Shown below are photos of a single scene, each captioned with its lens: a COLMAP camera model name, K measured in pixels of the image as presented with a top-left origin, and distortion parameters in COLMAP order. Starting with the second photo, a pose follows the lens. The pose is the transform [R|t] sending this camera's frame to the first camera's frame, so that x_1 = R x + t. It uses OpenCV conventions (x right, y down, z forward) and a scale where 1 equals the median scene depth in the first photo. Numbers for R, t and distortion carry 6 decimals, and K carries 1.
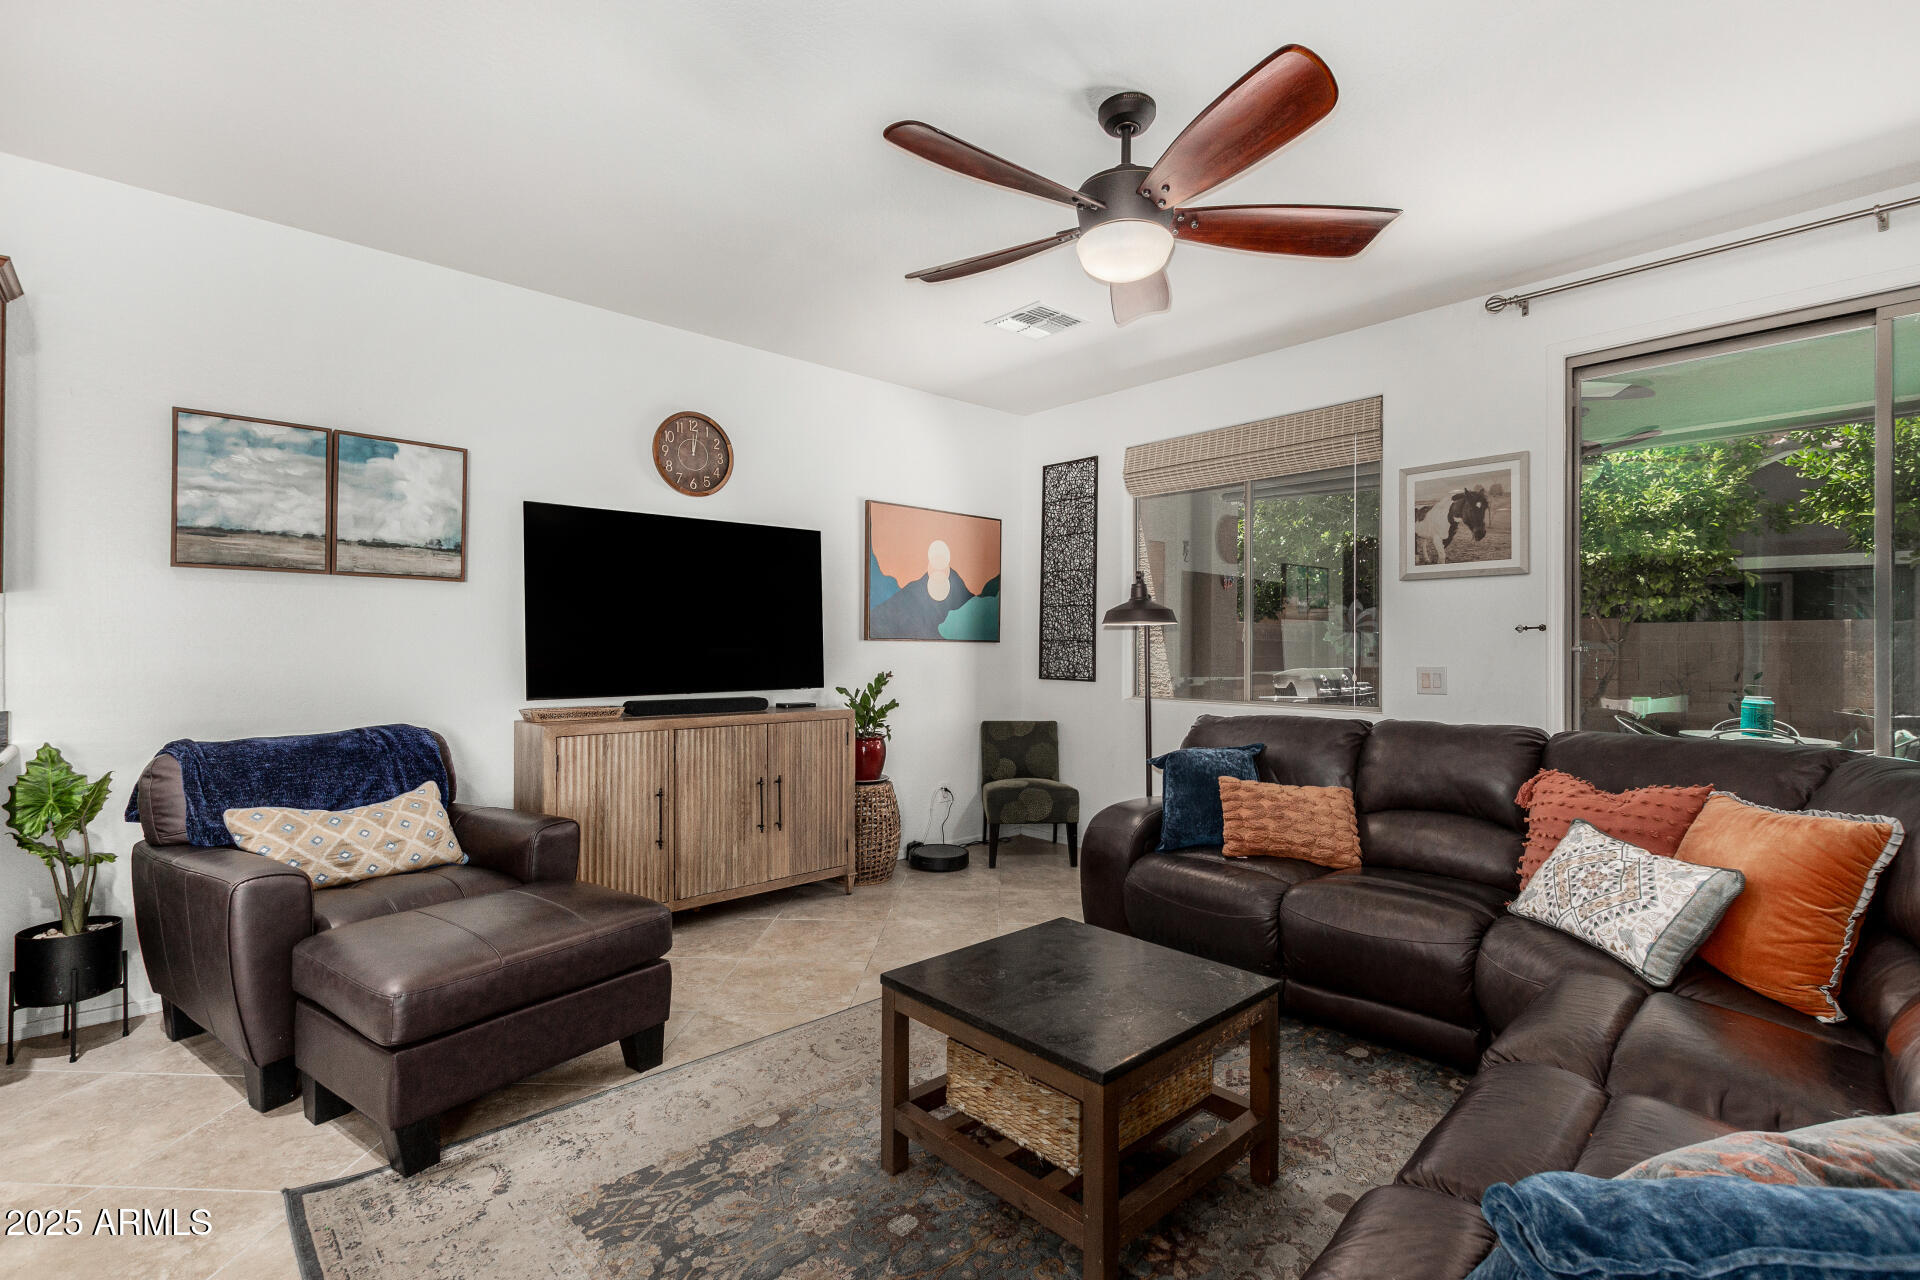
lens RADIAL K [[873.0, 0, 978.1], [0, 873.0, 637.4], [0, 0, 1]] dist [0.011155, -0.005252]
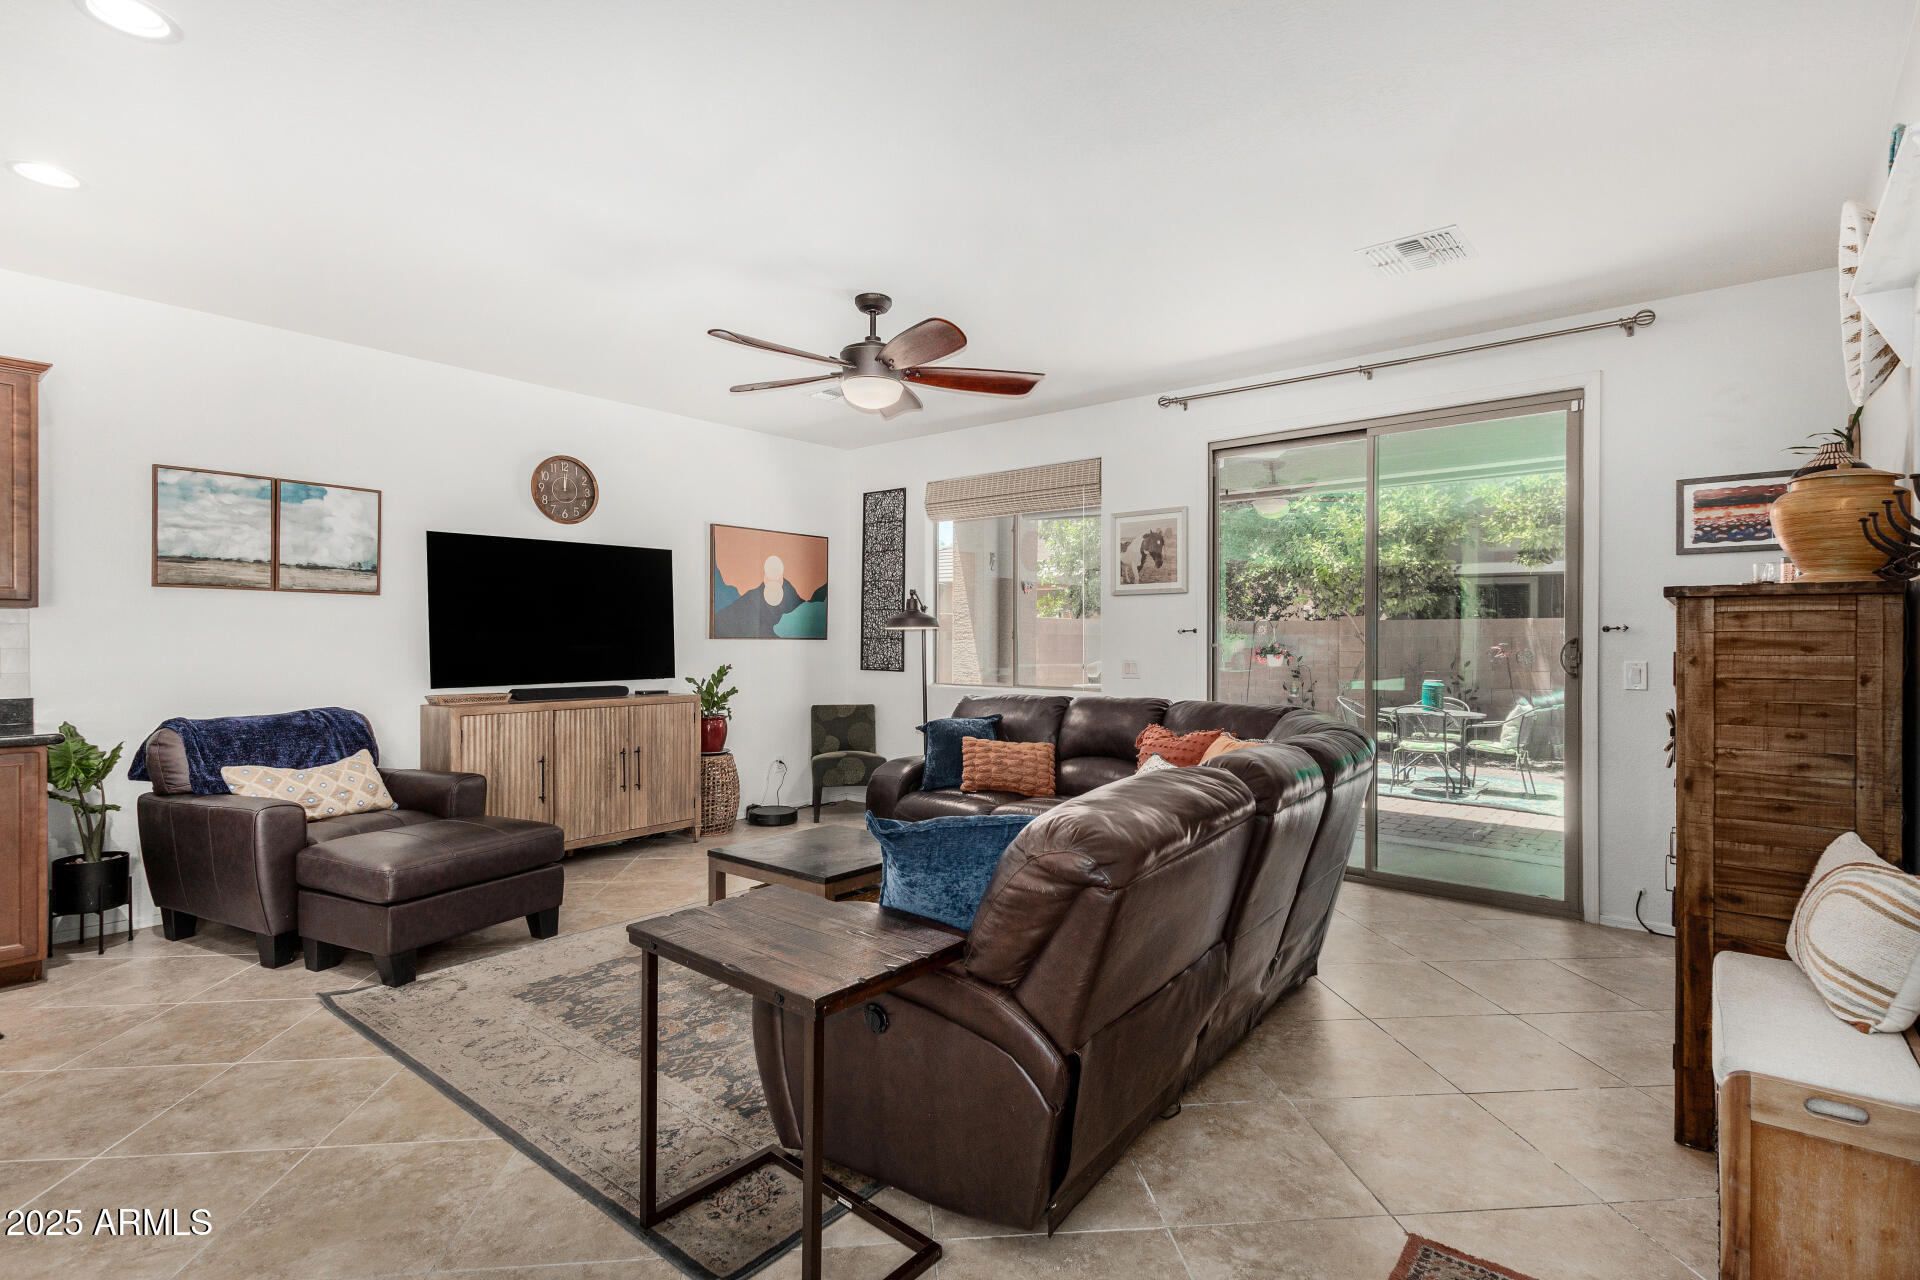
lens RADIAL K [[900.7, 0, 971.1], [0, 900.7, 637.8], [0, 0, 1]] dist [0.009200, -0.002616]
pose [[0.990756, -0.002045, 0.135638, 0.086119], [0.000688, 0.999949, 0.010048, -0.015021], [-0.135652, -0.009862, 0.990707, -0.422694]]
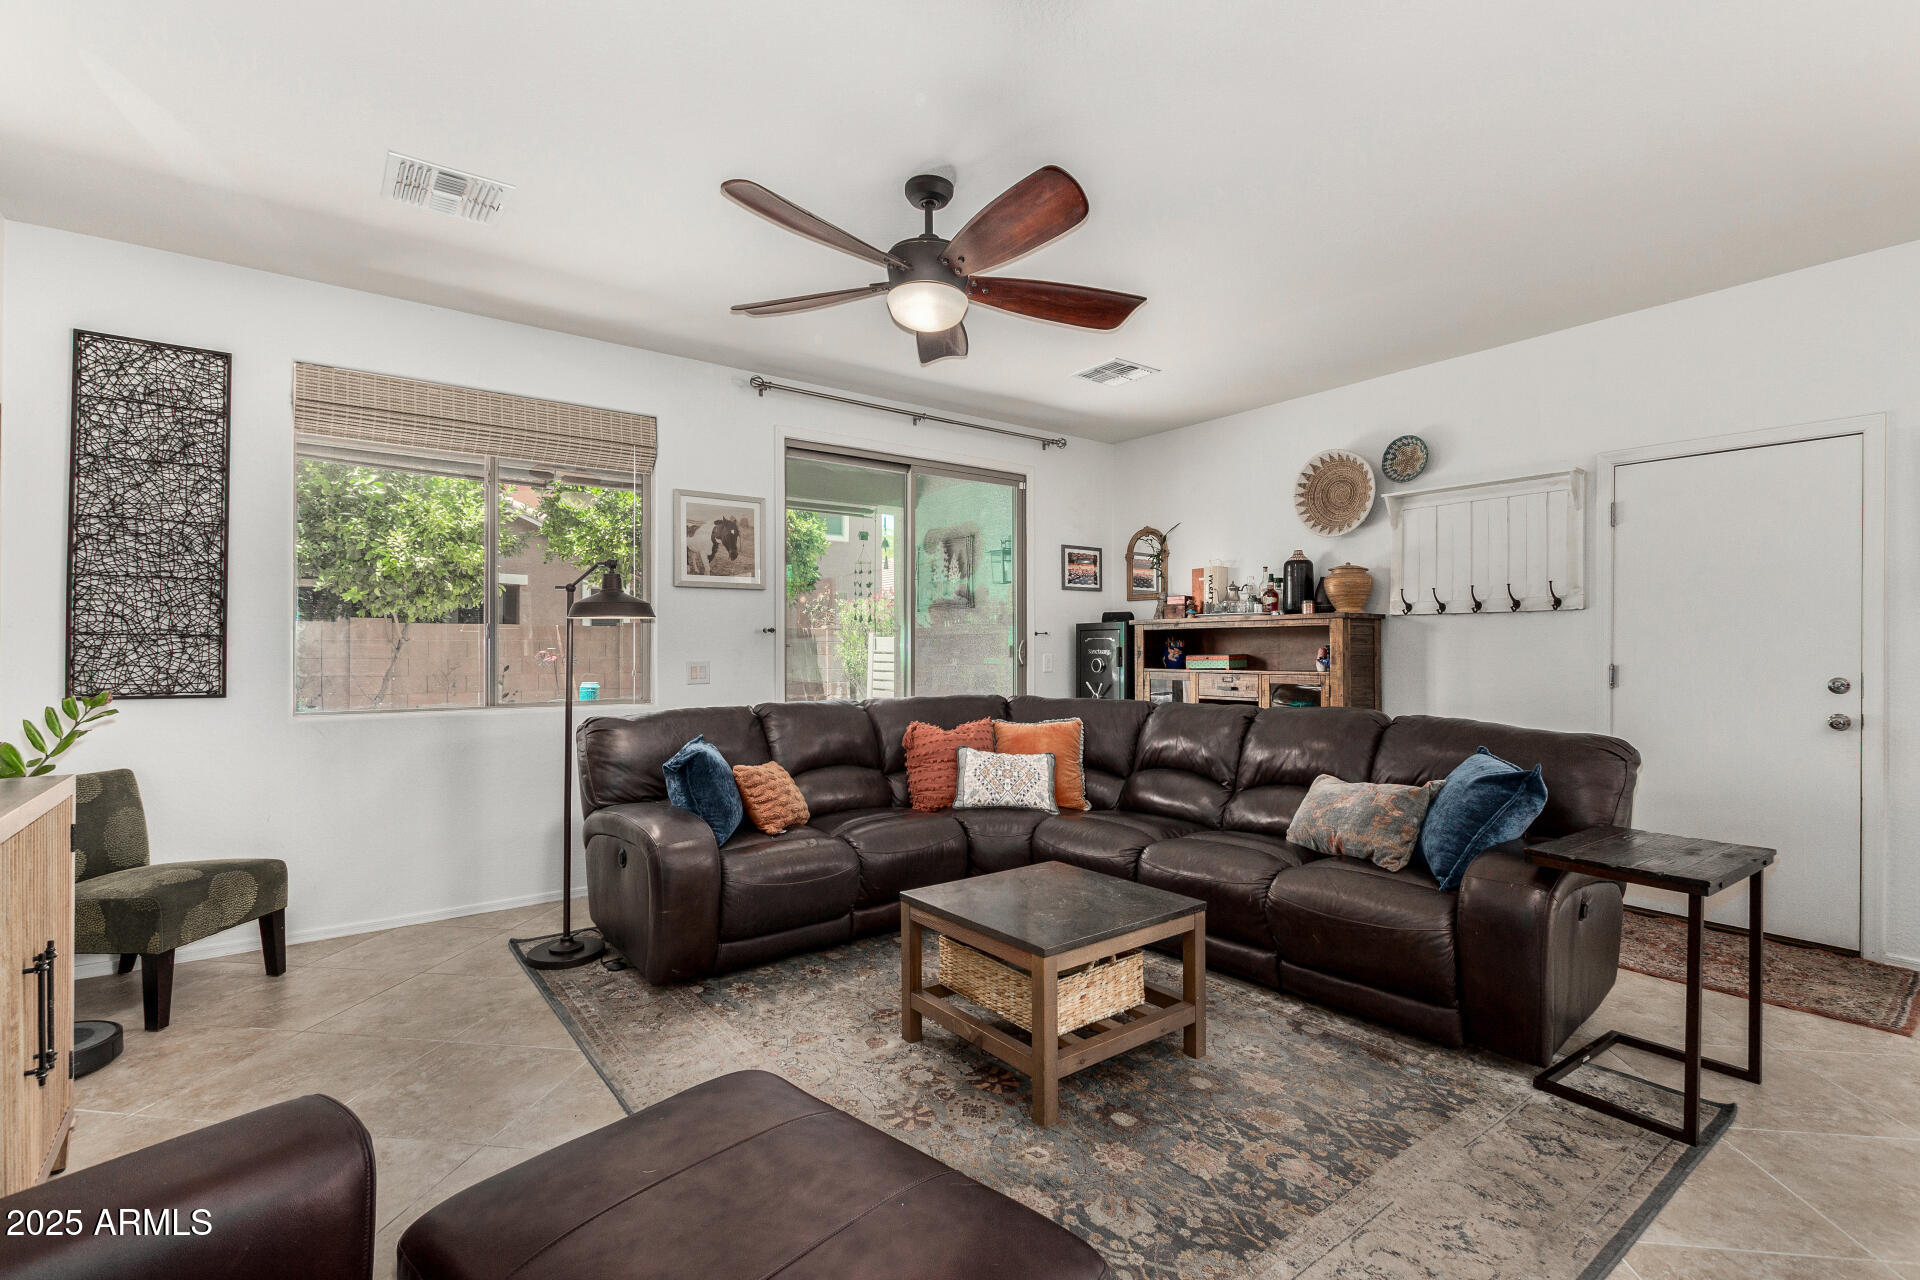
lens RADIAL K [[873.0, 0, 954.7], [0, 873.0, 631.6], [0, 0, 1]] dist [0.011155, -0.005252]
pose [[0.119456, 0.015331, 0.992721, -0.699956], [-0.009649, 0.999851, -0.014280, 0.008414], [-0.992793, -0.007873, 0.119586, 0.577976]]
